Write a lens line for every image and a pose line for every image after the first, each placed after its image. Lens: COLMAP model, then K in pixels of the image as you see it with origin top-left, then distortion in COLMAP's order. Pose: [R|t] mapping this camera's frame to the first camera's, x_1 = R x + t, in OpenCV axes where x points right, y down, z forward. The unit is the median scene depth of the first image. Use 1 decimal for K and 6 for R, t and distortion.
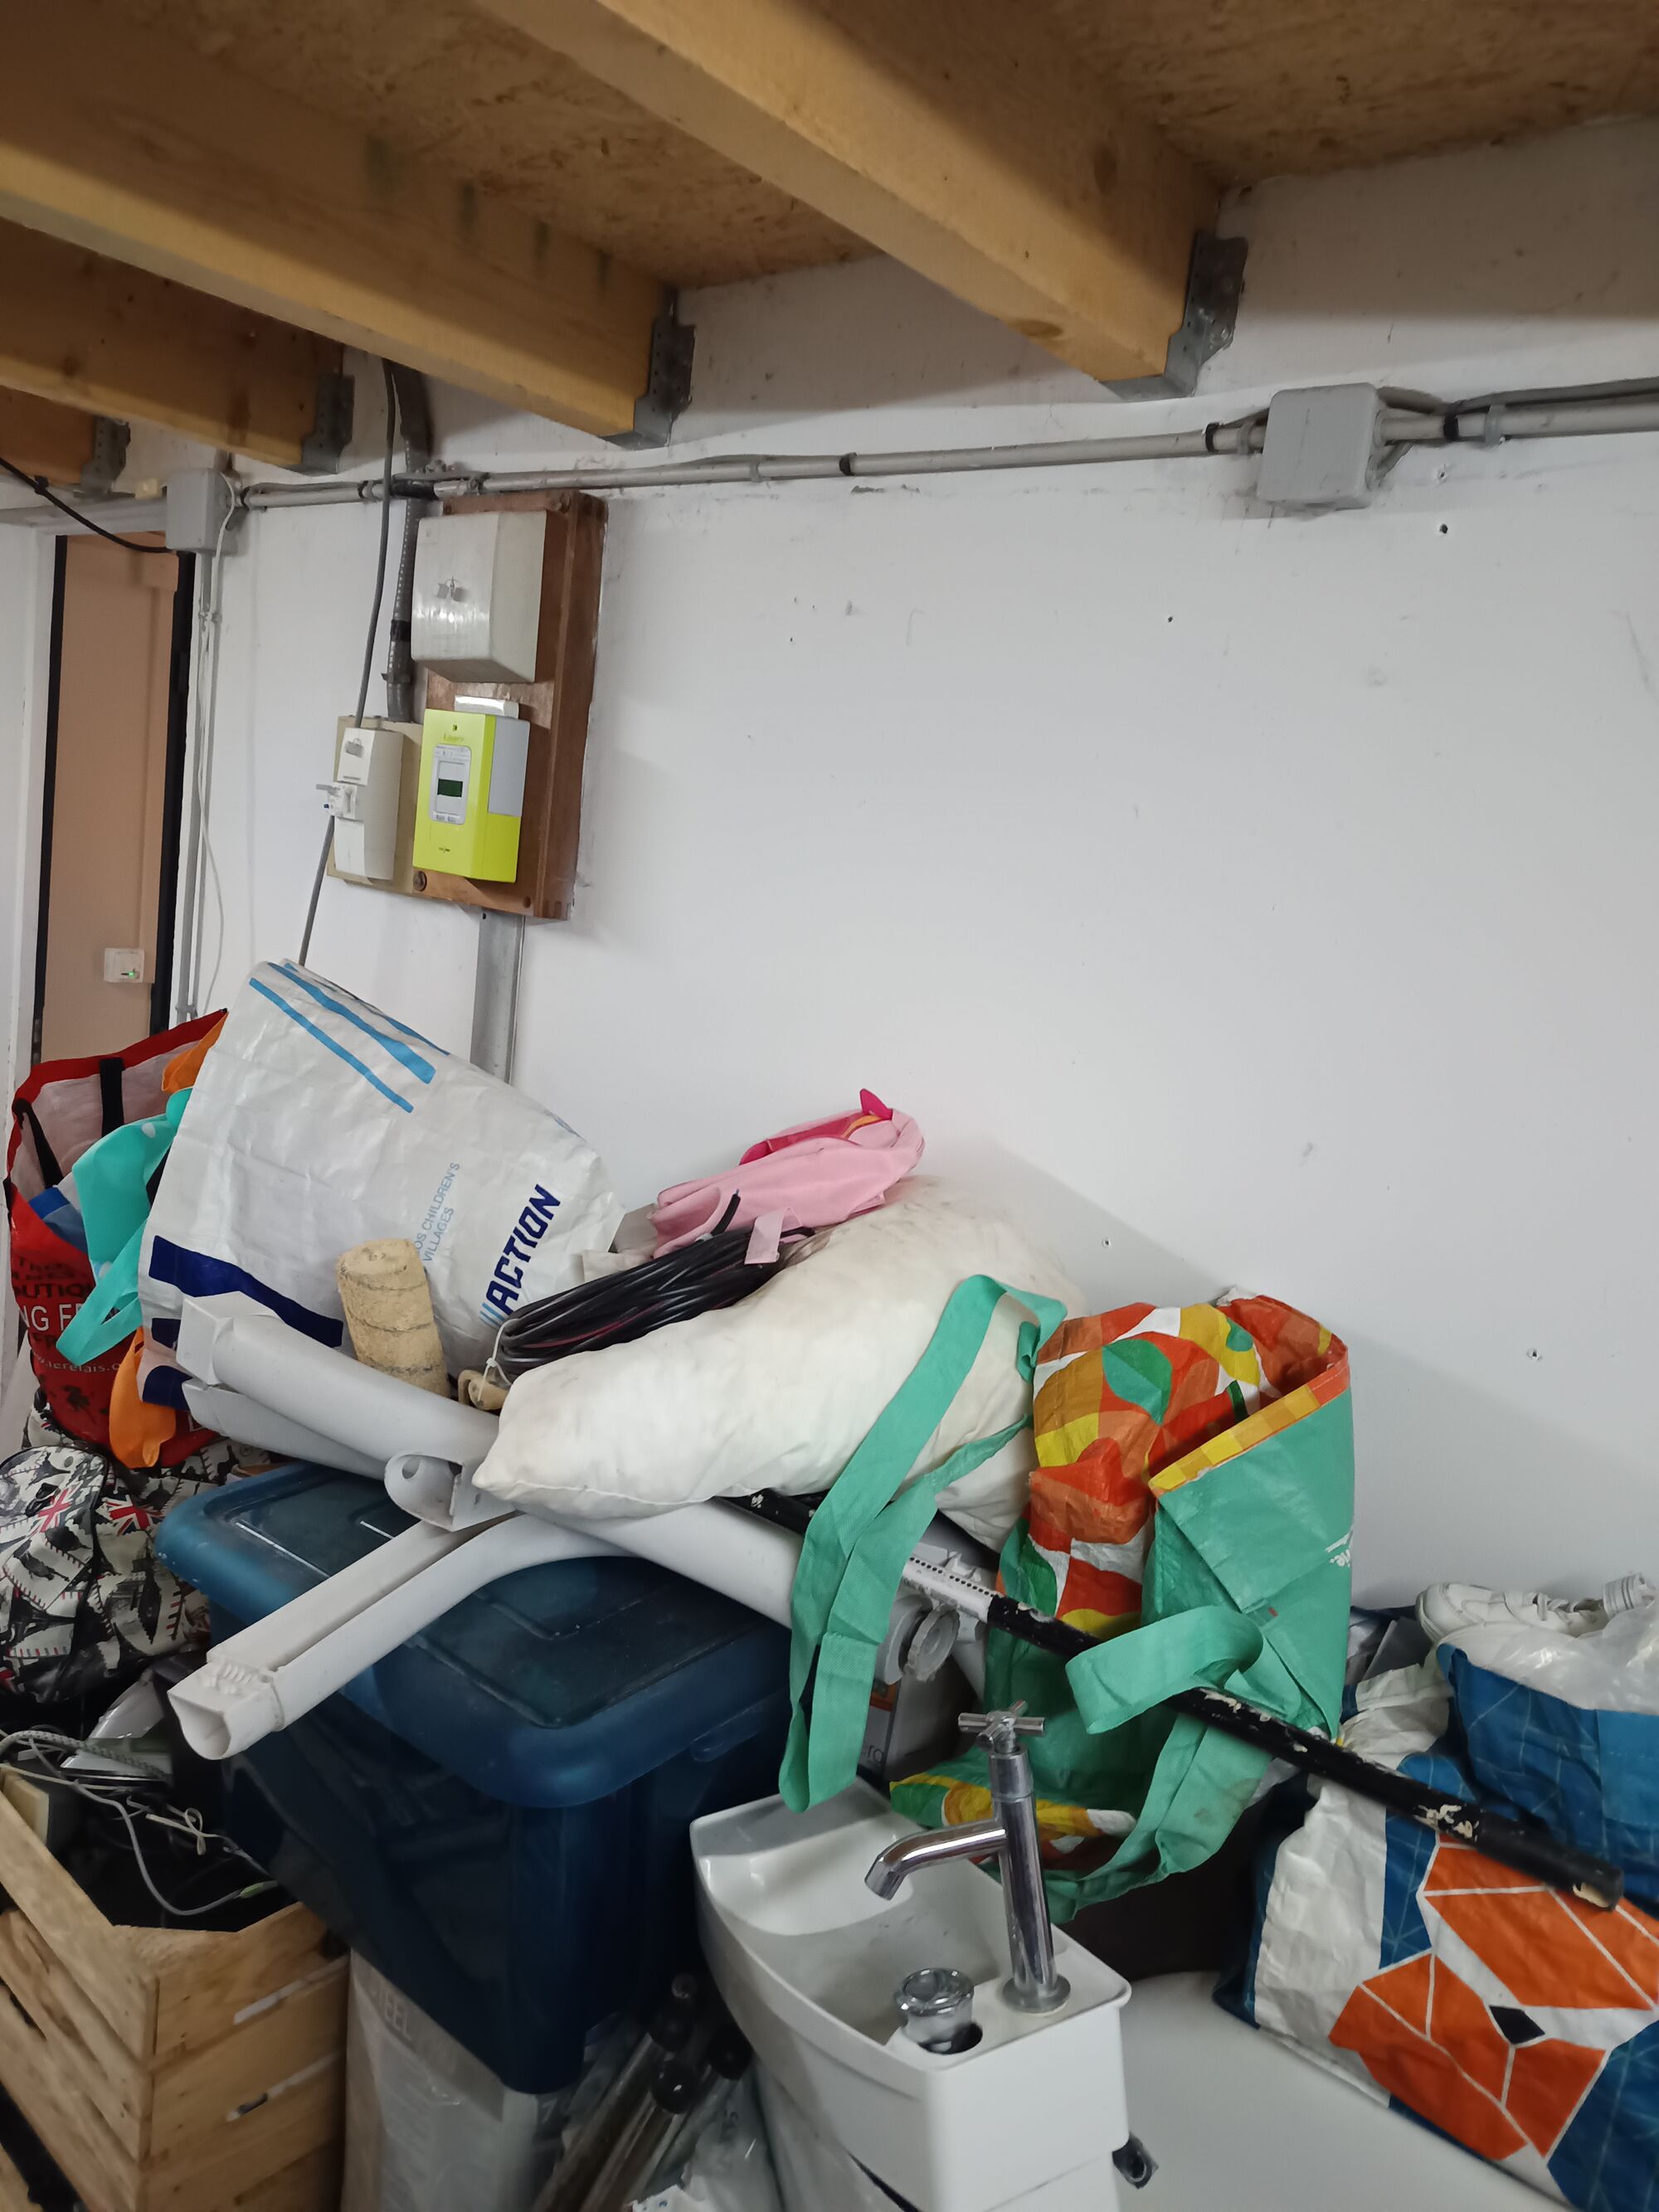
lens RADIAL K [[1572.1, 0, 822.6], [0, 1572.1, 1122.6], [0, 0, 1]] dist [0.071425, -0.058292]
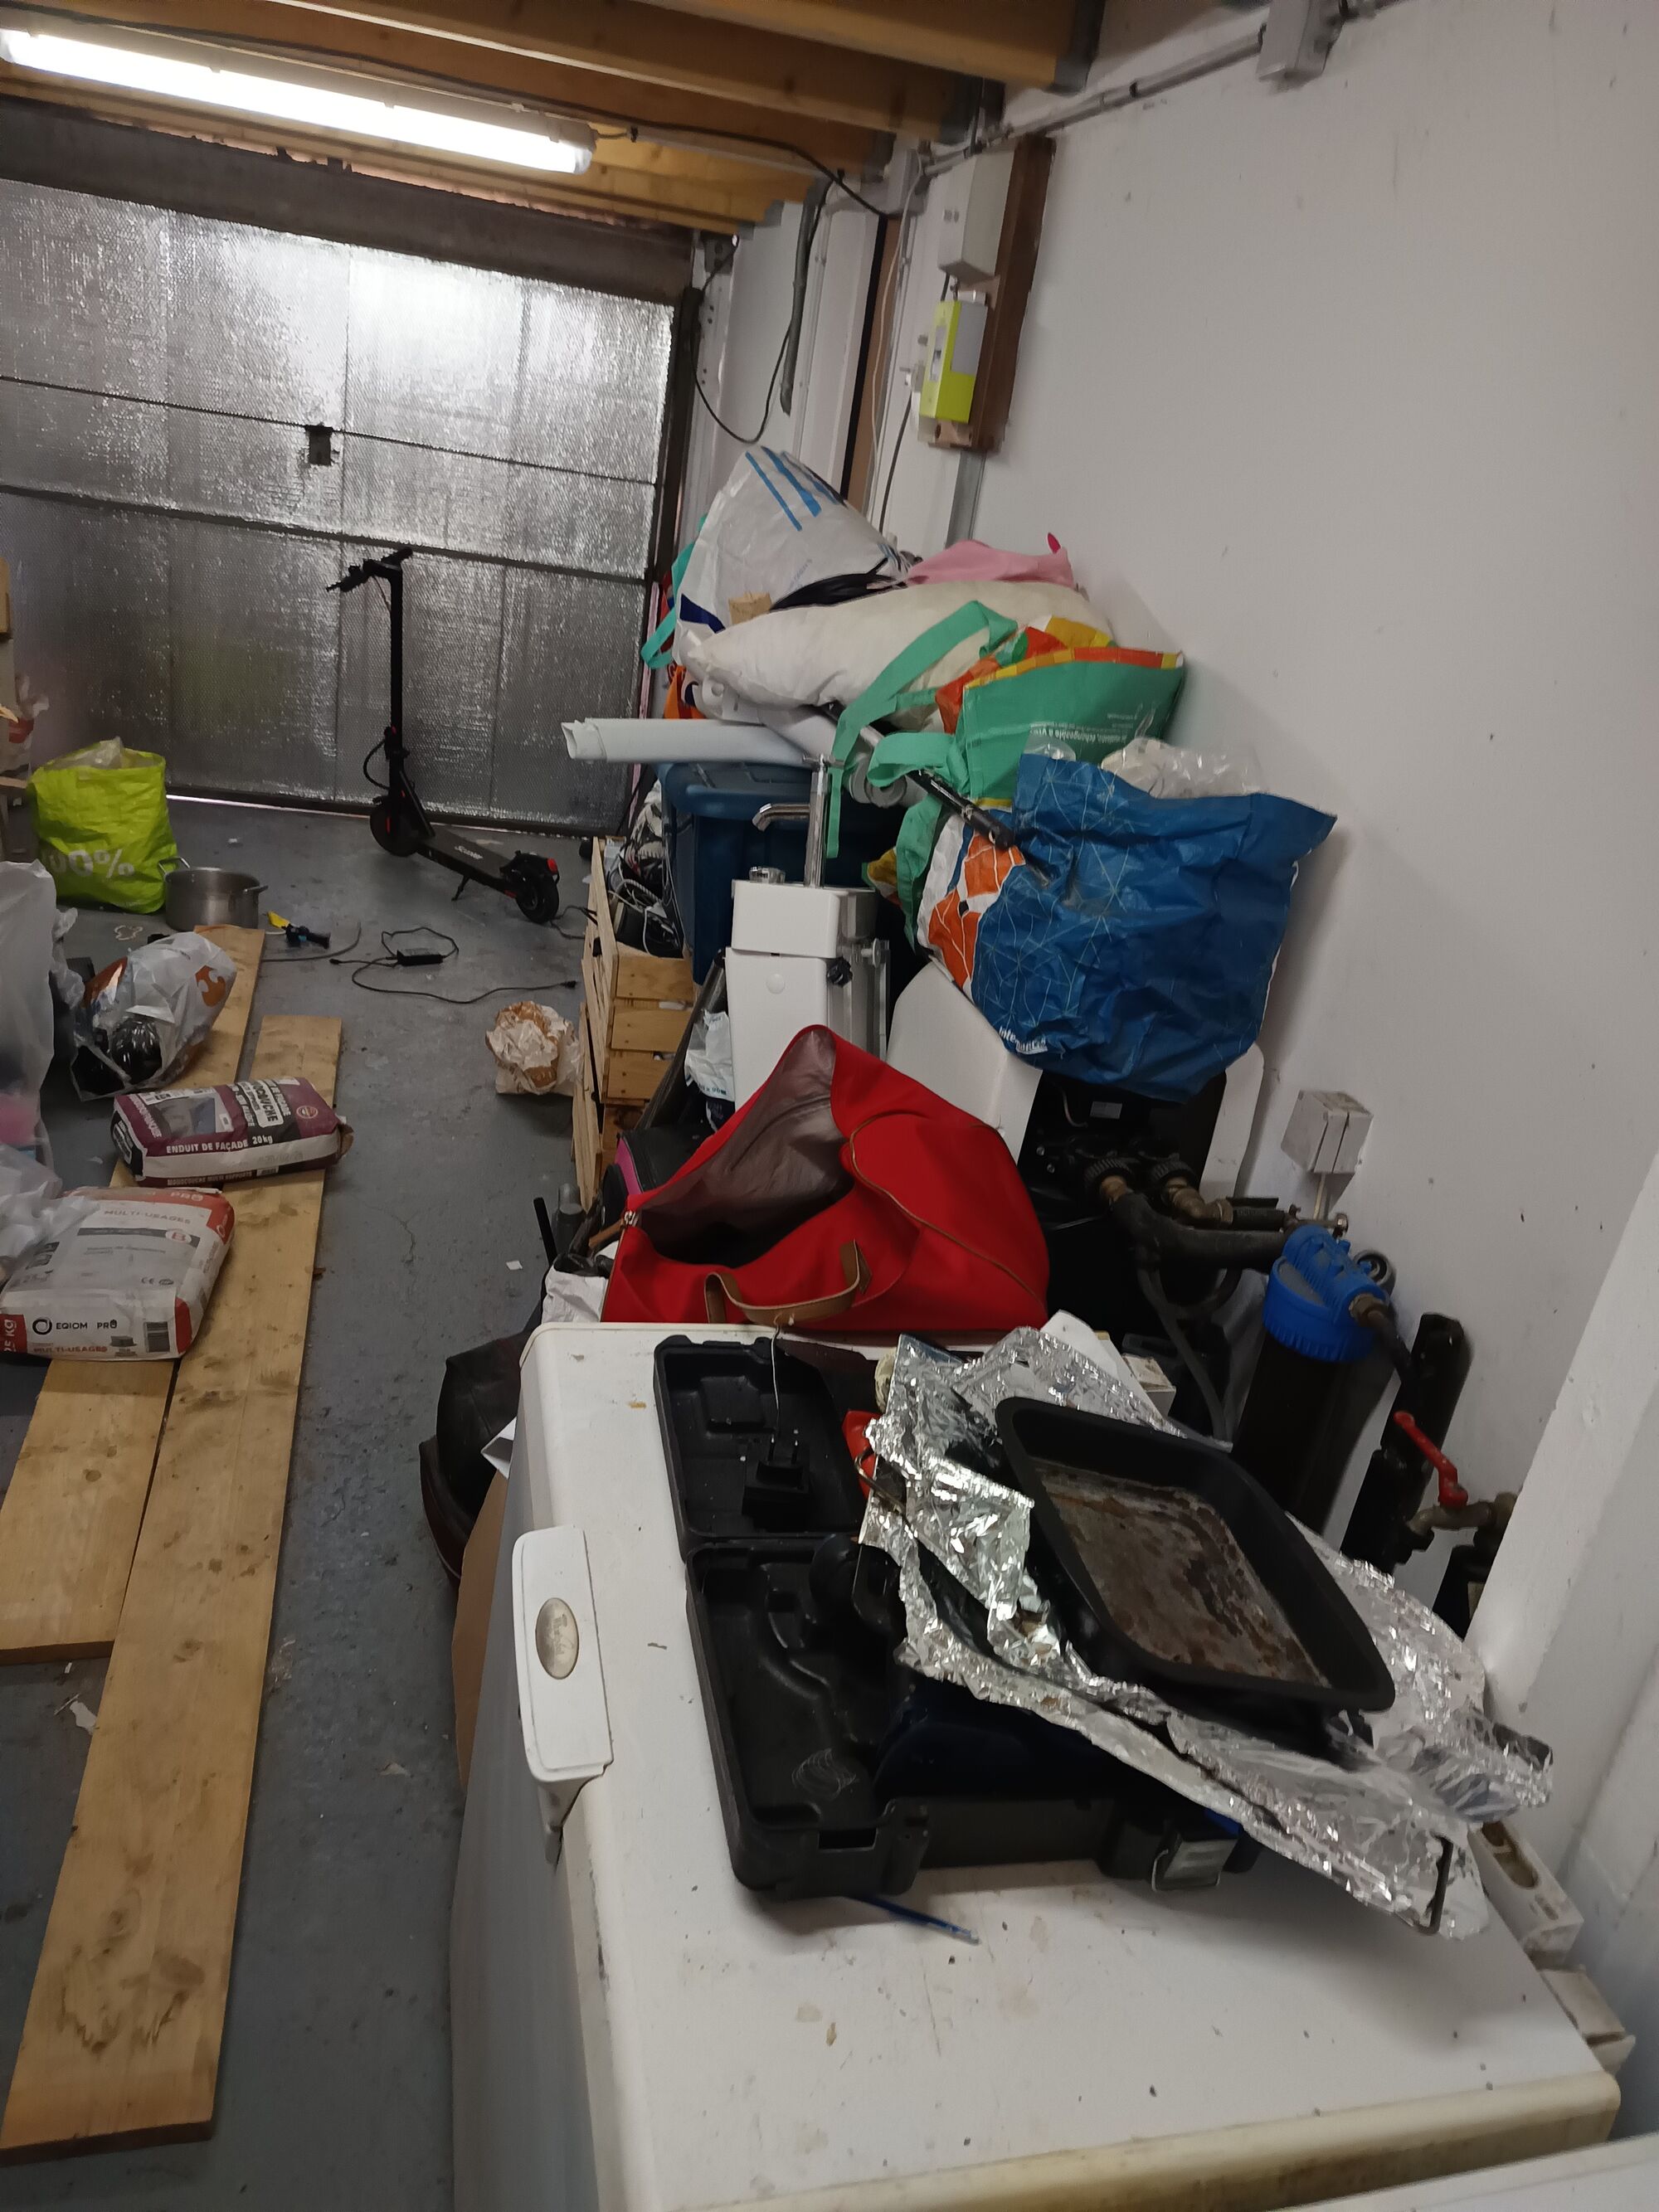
lens RADIAL K [[1572.1, 0, 835.4], [0, 1572.1, 1124.5], [0, 0, 1]] dist [0.071425, -0.058292]
pose [[0.796391, 0.237251, -0.556304, 0.764080], [-0.155107, 0.969200, 0.191294, 0.243946], [0.584554, -0.066058, 0.808661, -0.375518]]
